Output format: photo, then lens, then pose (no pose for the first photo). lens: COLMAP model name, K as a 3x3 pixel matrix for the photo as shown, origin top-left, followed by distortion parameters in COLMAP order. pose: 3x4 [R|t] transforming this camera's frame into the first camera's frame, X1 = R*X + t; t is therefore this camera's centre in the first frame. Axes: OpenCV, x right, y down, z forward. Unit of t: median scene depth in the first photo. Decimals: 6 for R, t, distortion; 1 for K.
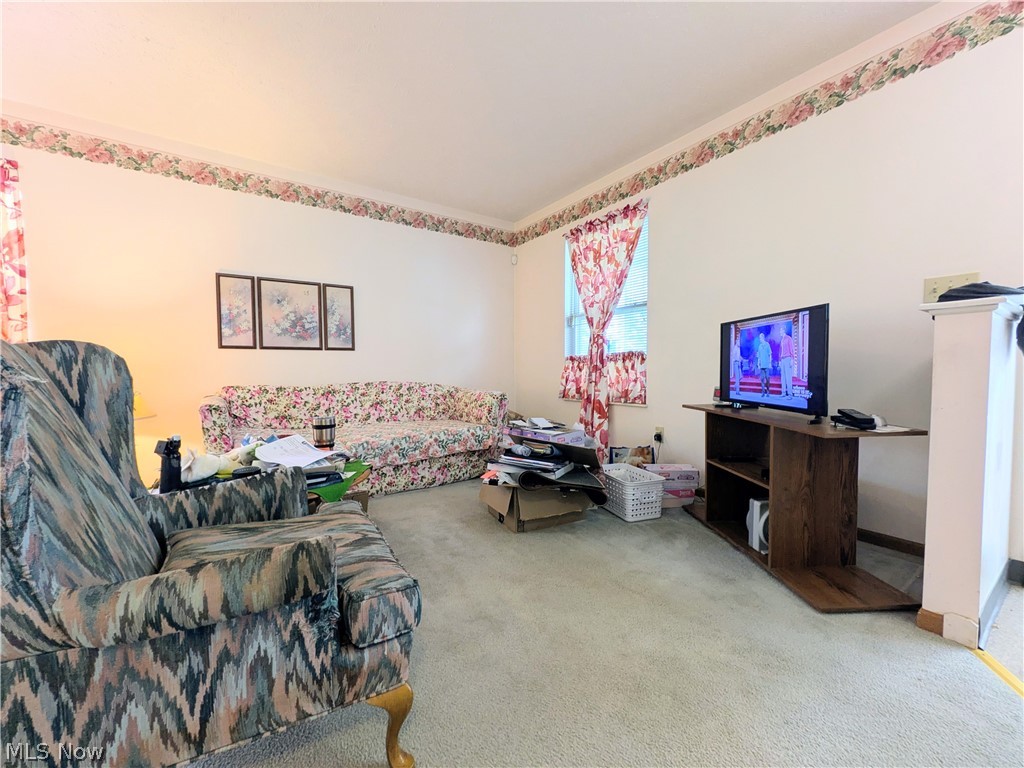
lens RADIAL K [[407.8, 0, 509.8], [0, 407.8, 387.6], [0, 0, 1]] dist [0.003660, 0.000262]
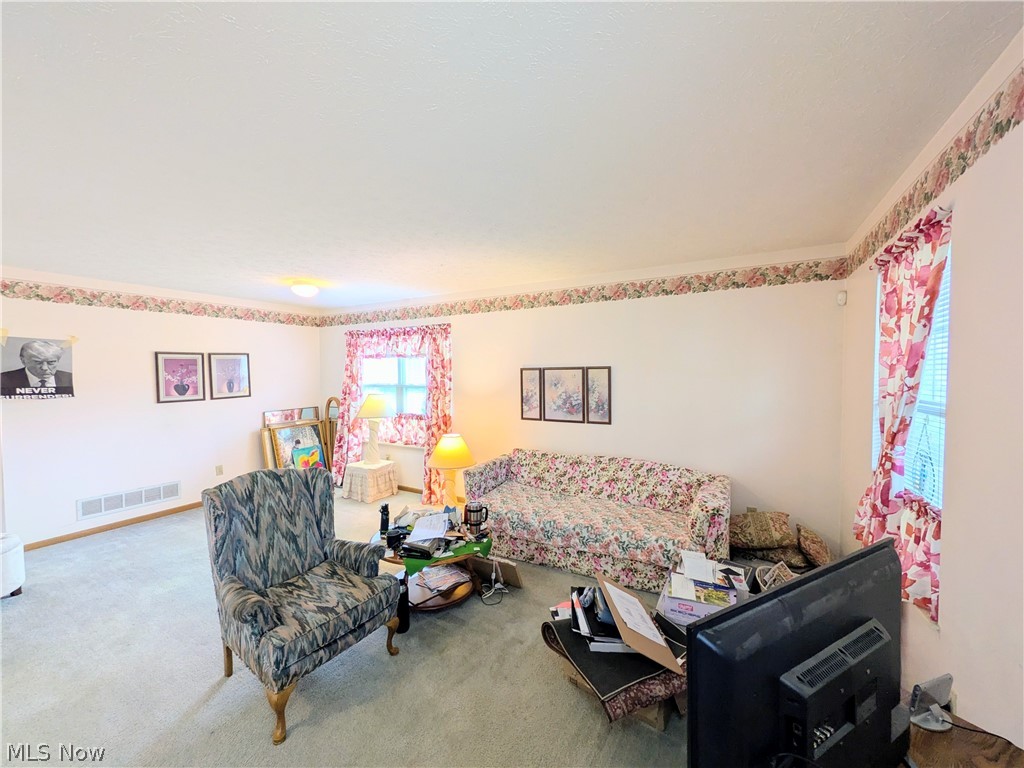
lens RADIAL K [[407.8, 0, 504.7], [0, 407.8, 385.4], [0, 0, 1]] dist [0.003660, 0.000262]
pose [[0.426394, 0.031335, -0.903995, 0.528344], [-0.036343, 0.999186, 0.017492, -0.225388], [0.903807, 0.025395, 0.427186, 0.307536]]
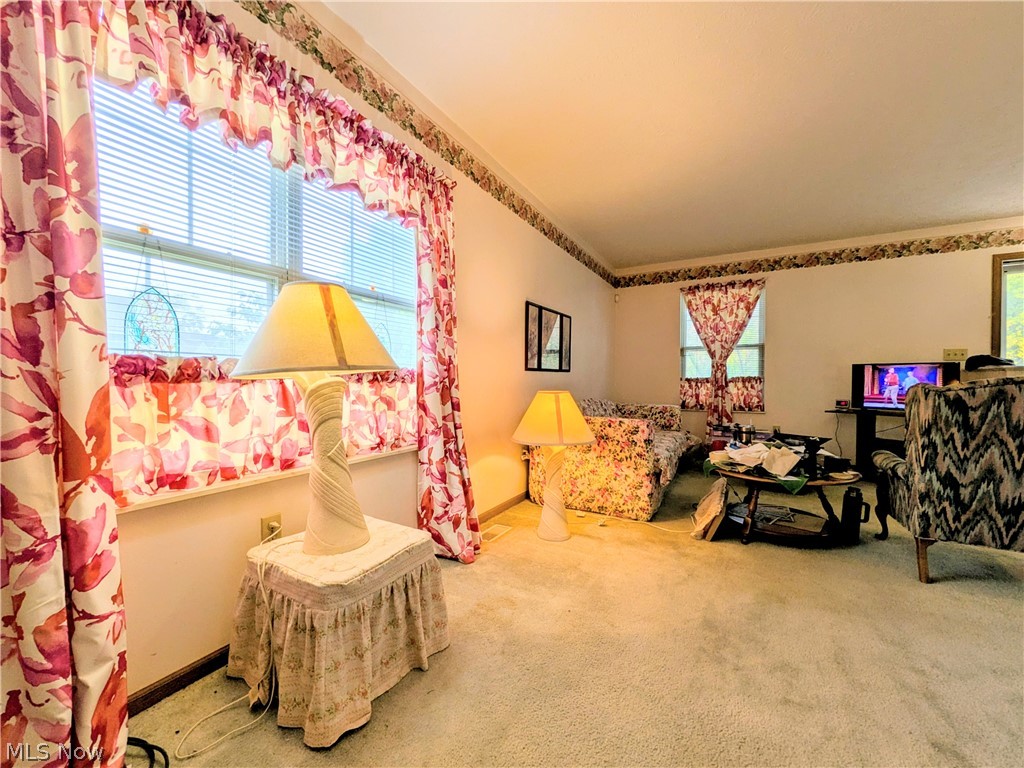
lens RADIAL K [[407.8, 0, 511.5], [0, 407.8, 387.8], [0, 0, 1]] dist [0.003660, 0.000262]
pose [[0.893088, -0.003203, 0.449871, -1.151737], [0.014743, 0.999646, -0.022150, -0.026114], [-0.449641, 0.026415, 0.892819, 0.059526]]
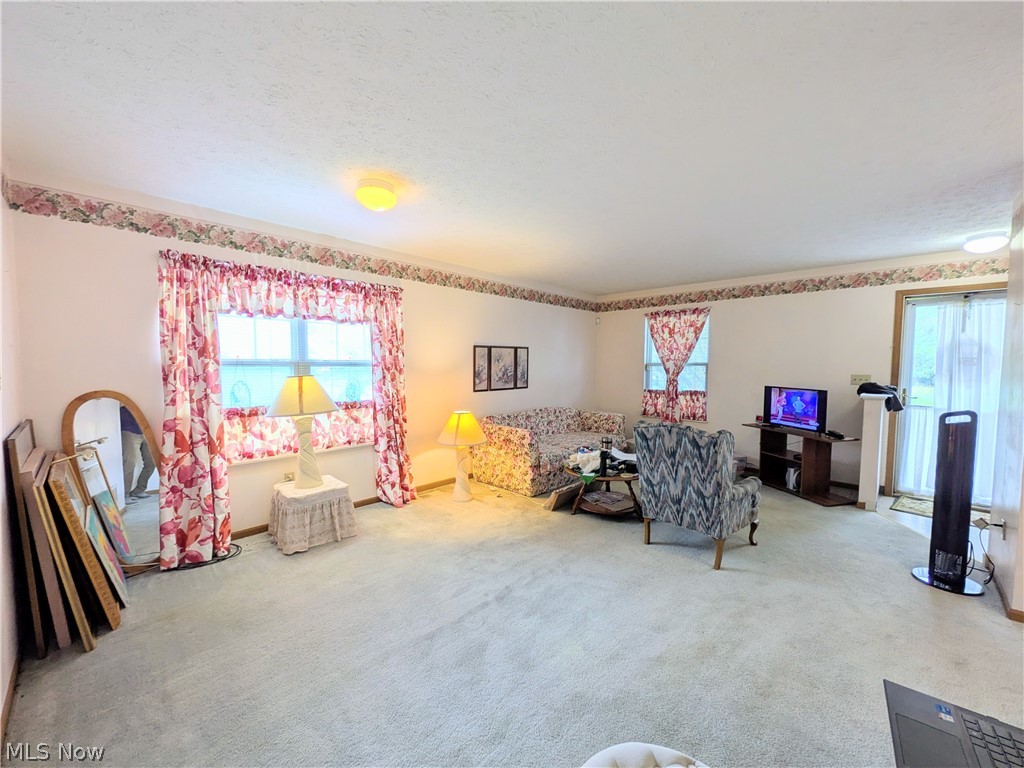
lens RADIAL K [[407.8, 0, 510.6], [0, 407.8, 389.2], [0, 0, 1]] dist [0.003660, 0.000262]
pose [[0.978189, -0.005704, 0.207637, -0.846147], [0.001329, 0.999774, 0.021206, -0.132235], [-0.207711, -0.020468, 0.977976, -0.549031]]
